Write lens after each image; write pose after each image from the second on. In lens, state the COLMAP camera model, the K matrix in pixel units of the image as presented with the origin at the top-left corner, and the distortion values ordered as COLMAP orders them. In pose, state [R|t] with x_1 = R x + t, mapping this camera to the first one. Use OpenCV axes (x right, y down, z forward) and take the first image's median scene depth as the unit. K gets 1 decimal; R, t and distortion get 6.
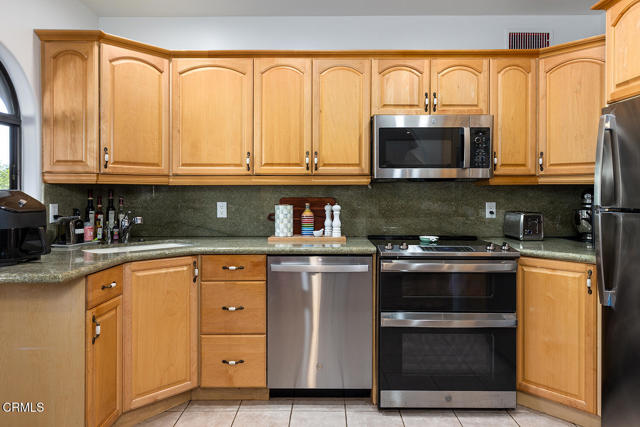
lens RADIAL K [[408.9, 0, 318.7], [0, 408.9, 215.1], [0, 0, 1]] dist [0.006107, -0.001785]
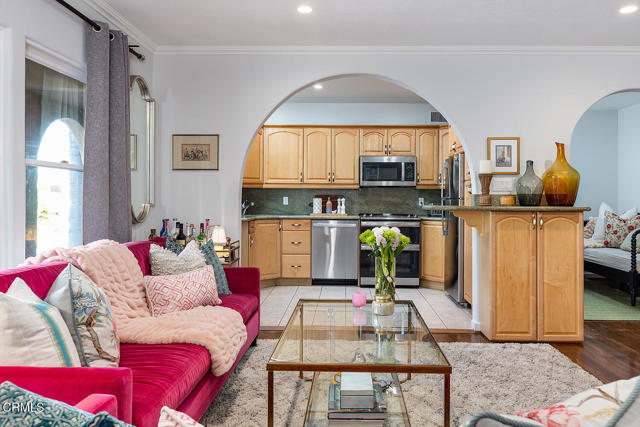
lens RADIAL K [[445.3, 0, 319.5], [0, 445.3, 210.5], [0, 0, 1]] dist [-0.003368, -0.000067]
pose [[0.999292, 0.006875, -0.036993, 0.008357], [-0.007875, 0.999606, -0.026950, 0.101827], [0.036793, 0.027222, 0.998952, -1.294760]]
